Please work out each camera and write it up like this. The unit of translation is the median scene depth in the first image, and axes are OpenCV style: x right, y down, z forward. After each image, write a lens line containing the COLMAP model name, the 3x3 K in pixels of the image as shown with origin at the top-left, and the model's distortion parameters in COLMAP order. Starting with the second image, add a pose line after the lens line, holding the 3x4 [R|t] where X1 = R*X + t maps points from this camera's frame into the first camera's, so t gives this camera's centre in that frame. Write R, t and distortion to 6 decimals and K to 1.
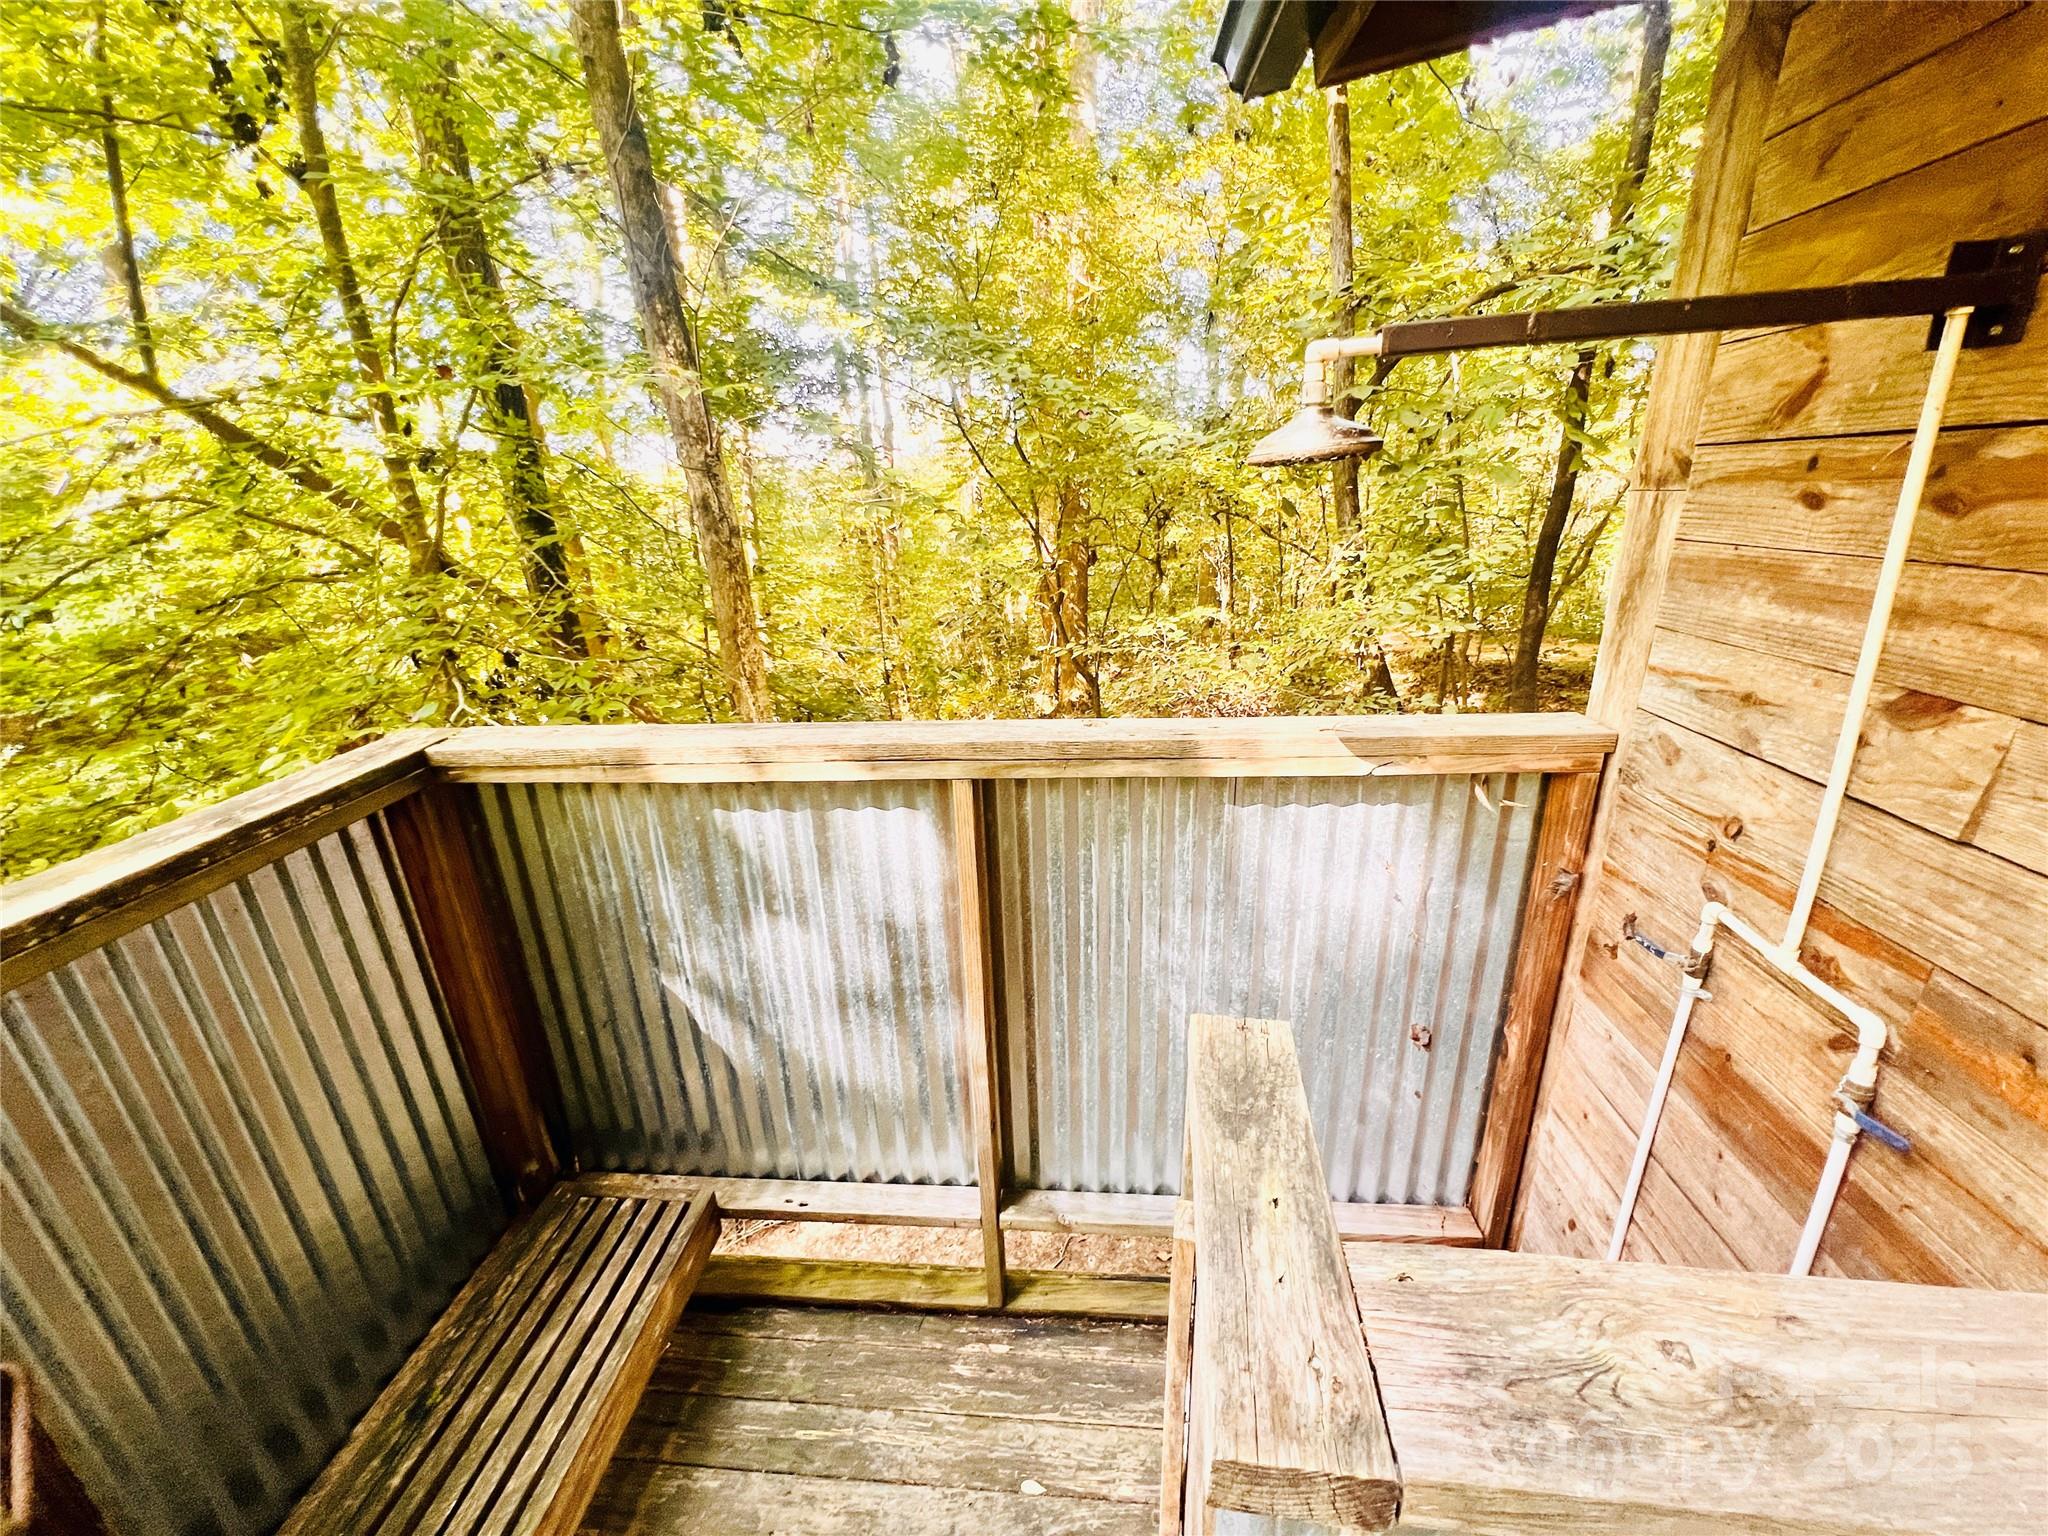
lens RADIAL K [[822.8, 0, 1025.7], [0, 822.8, 774.0], [0, 0, 1]] dist [-0.002157, 0.001106]
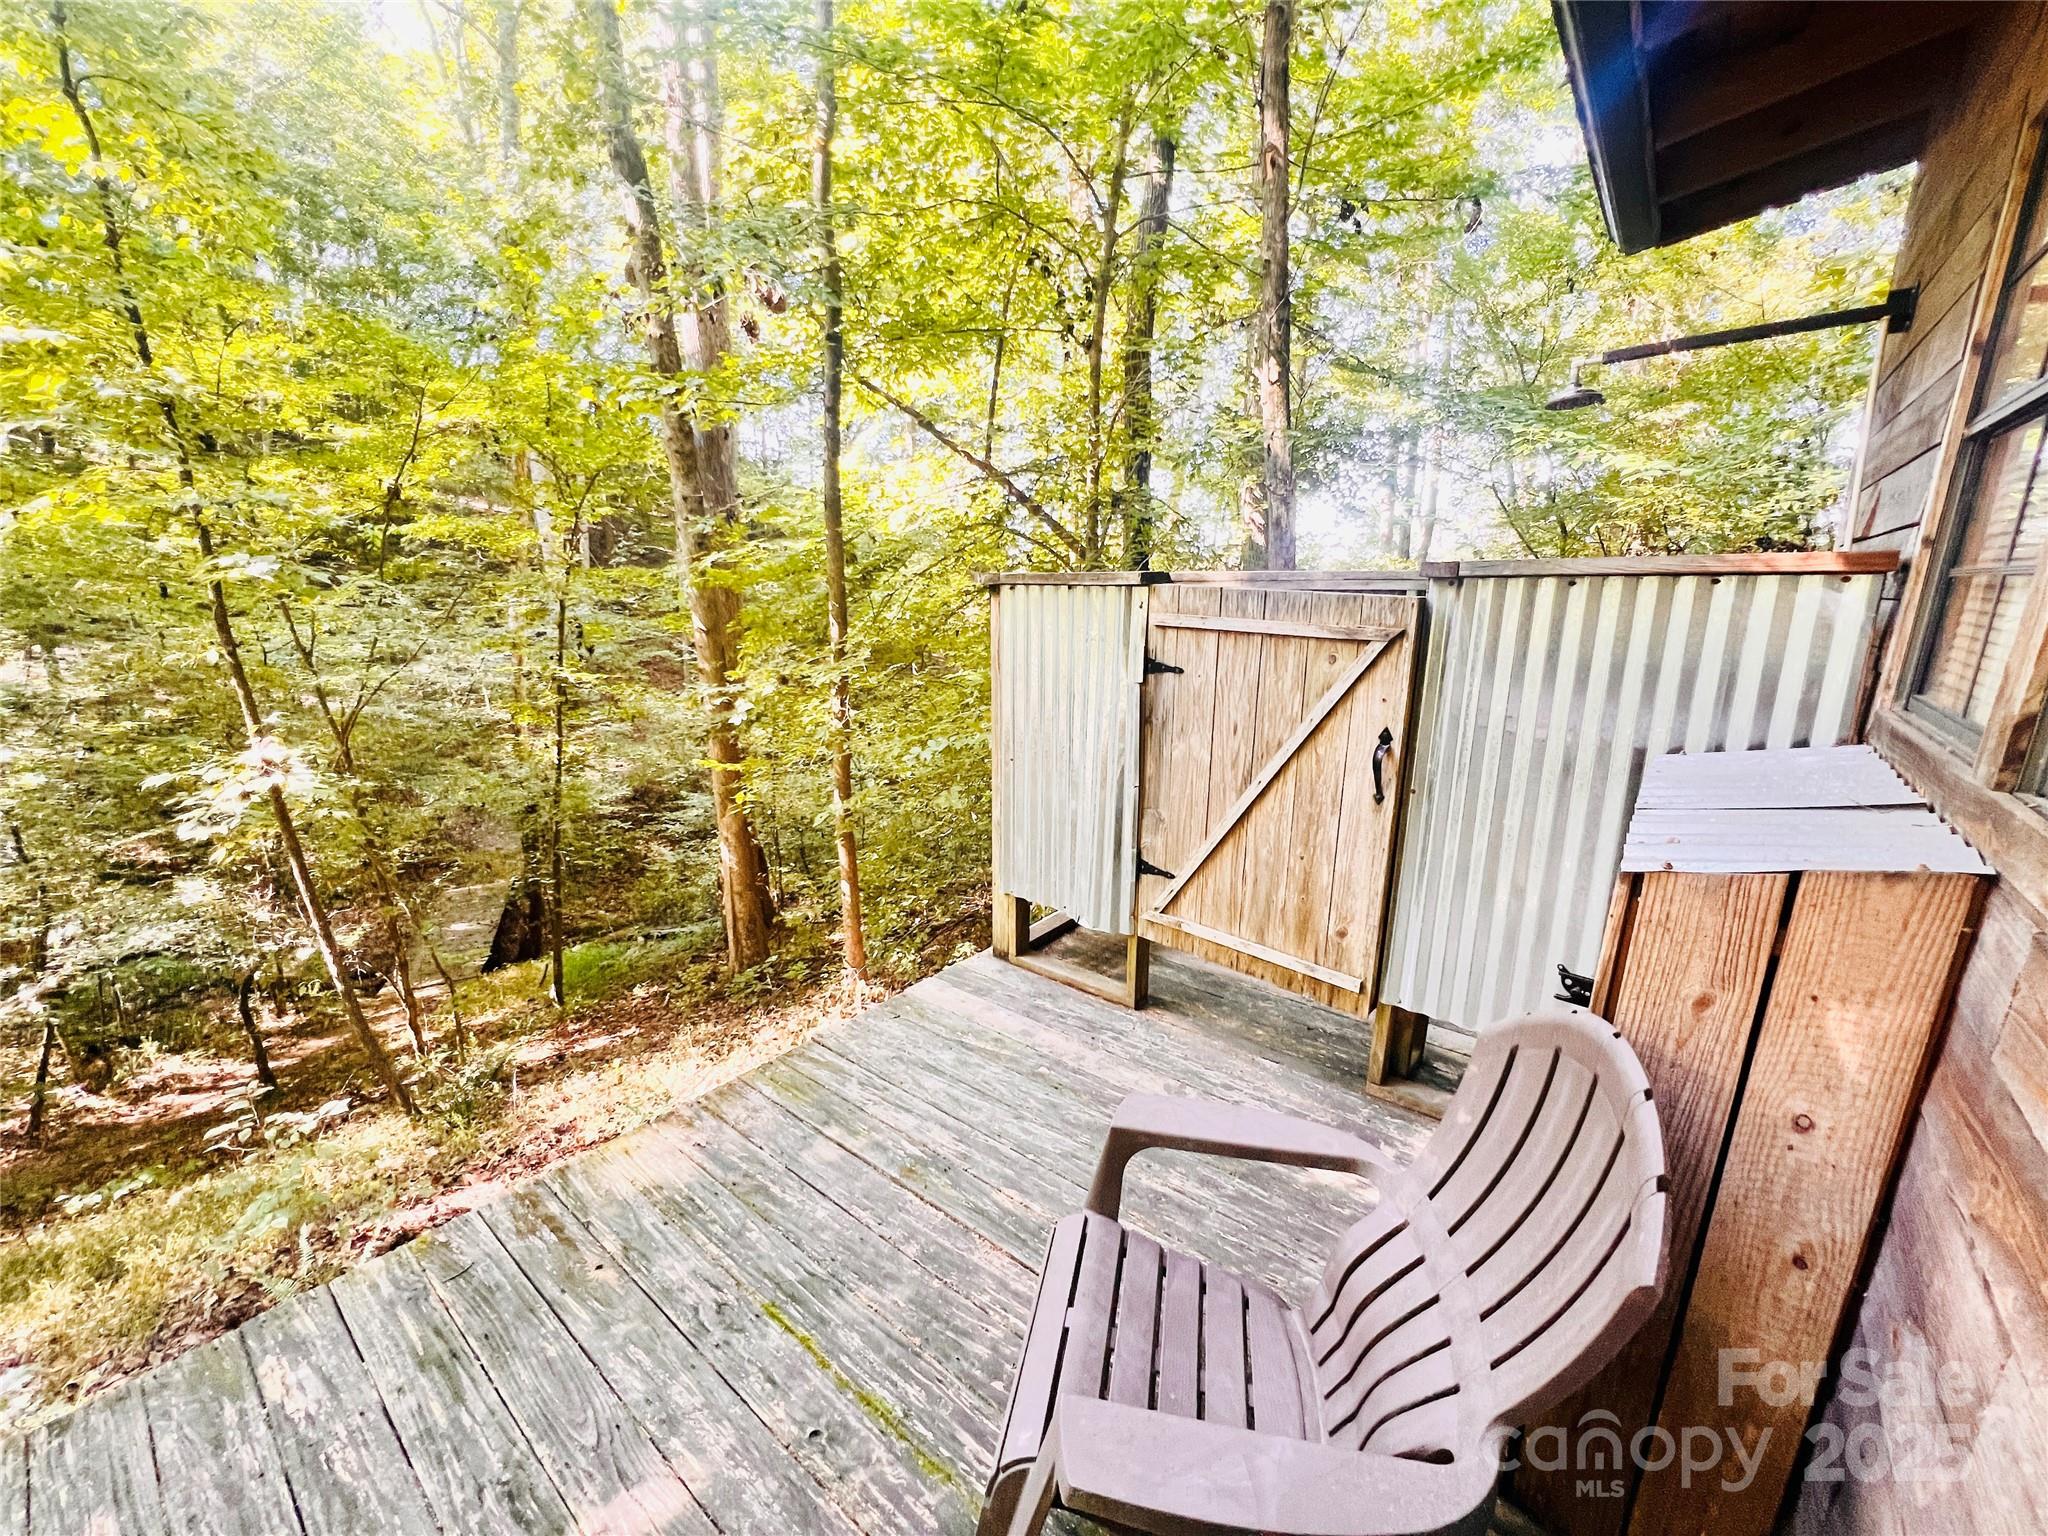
lens RADIAL K [[819.0, 0, 1018.9], [0, 819.0, 776.4], [0, 0, 1]] dist [-0.003667, 0.001189]
pose [[0.823668, 0.164061, -0.542821, 0.102877], [-0.217982, 0.975289, -0.035993, 0.260993], [0.523502, 0.147972, 0.839077, -0.404036]]
